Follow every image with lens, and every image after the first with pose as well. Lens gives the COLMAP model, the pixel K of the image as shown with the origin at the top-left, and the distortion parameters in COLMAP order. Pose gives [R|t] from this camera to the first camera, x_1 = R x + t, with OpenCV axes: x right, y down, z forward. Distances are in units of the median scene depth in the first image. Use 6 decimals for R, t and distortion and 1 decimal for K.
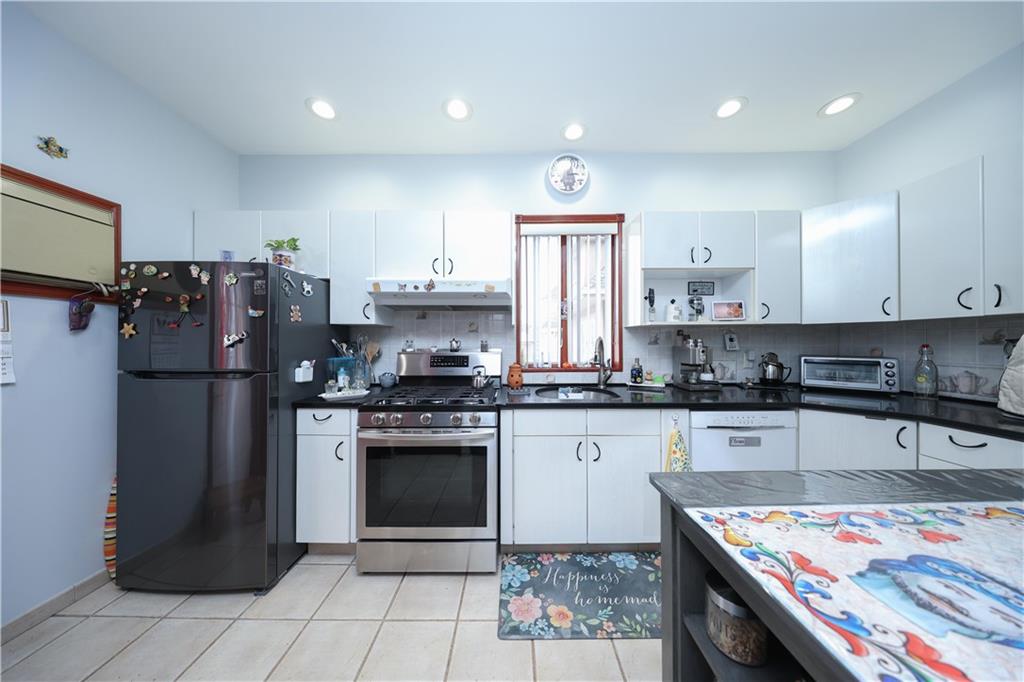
lens RADIAL K [[296.7, 0, 511.7], [0, 296.7, 342.7], [0, 0, 1]] dist [-0.000216, -0.000116]
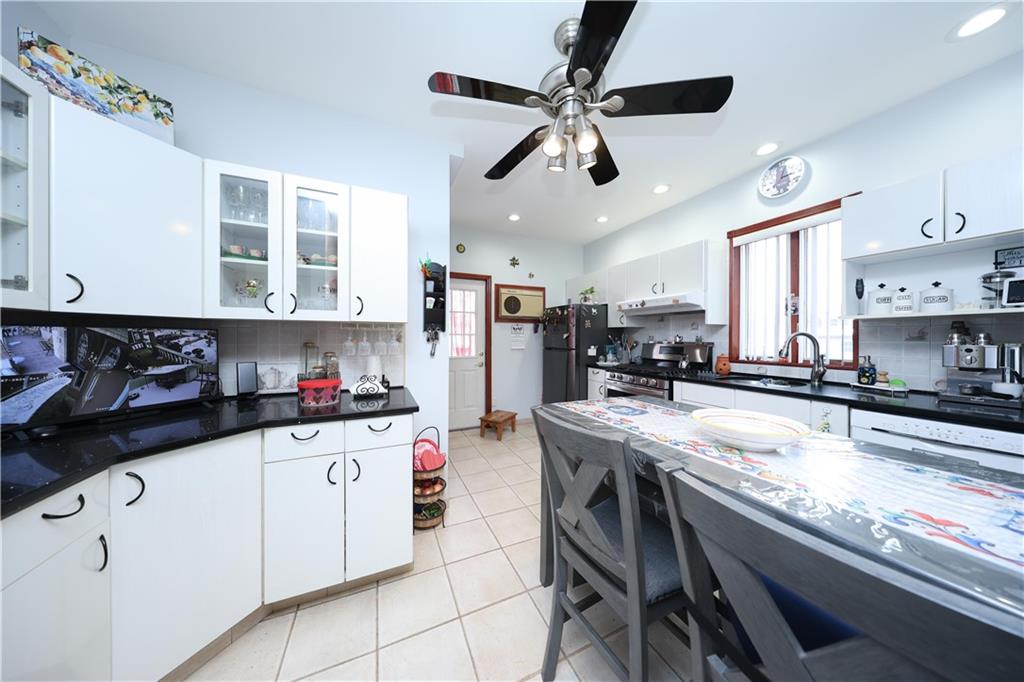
lens RADIAL K [[296.7, 0, 513.1], [0, 296.7, 338.5], [0, 0, 1]] dist [-0.000216, -0.000116]
pose [[0.419401, 0.006487, -0.907778, 0.980670], [-0.001826, 0.999978, 0.006302, -0.003233], [0.907799, -0.000985, 0.419403, -0.397232]]
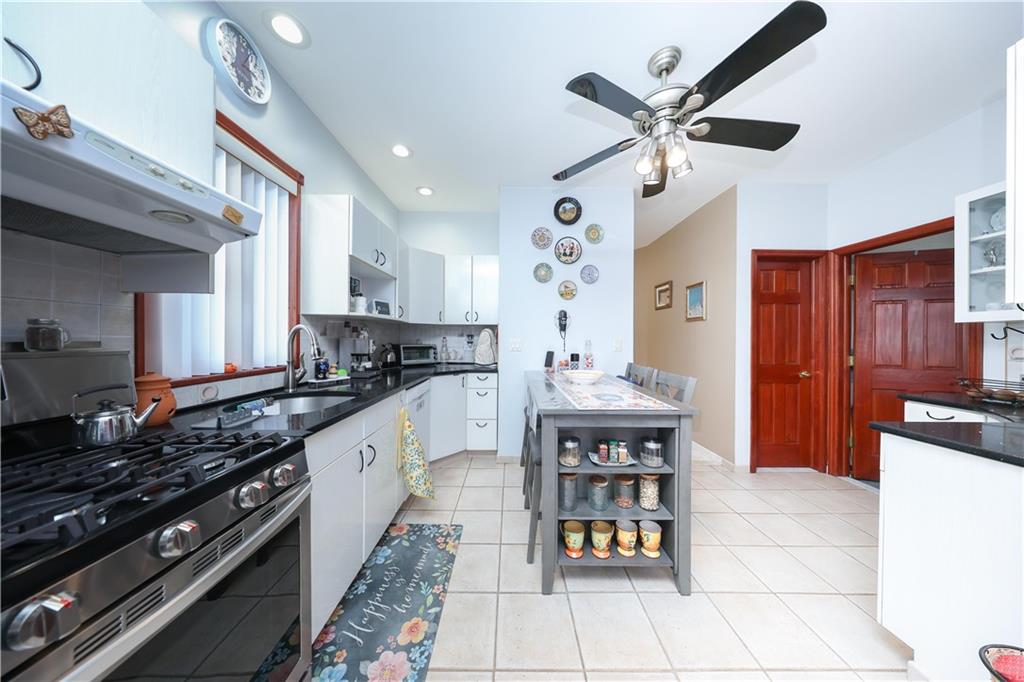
lens RADIAL K [[296.7, 0, 514.2], [0, 296.7, 341.0], [0, 0, 1]] dist [-0.000216, -0.000116]
pose [[-0.014062, -0.006607, 0.999879, -0.590138], [-0.003939, 0.999971, 0.006553, 0.019174], [-0.999893, -0.003846, -0.014088, 0.559179]]
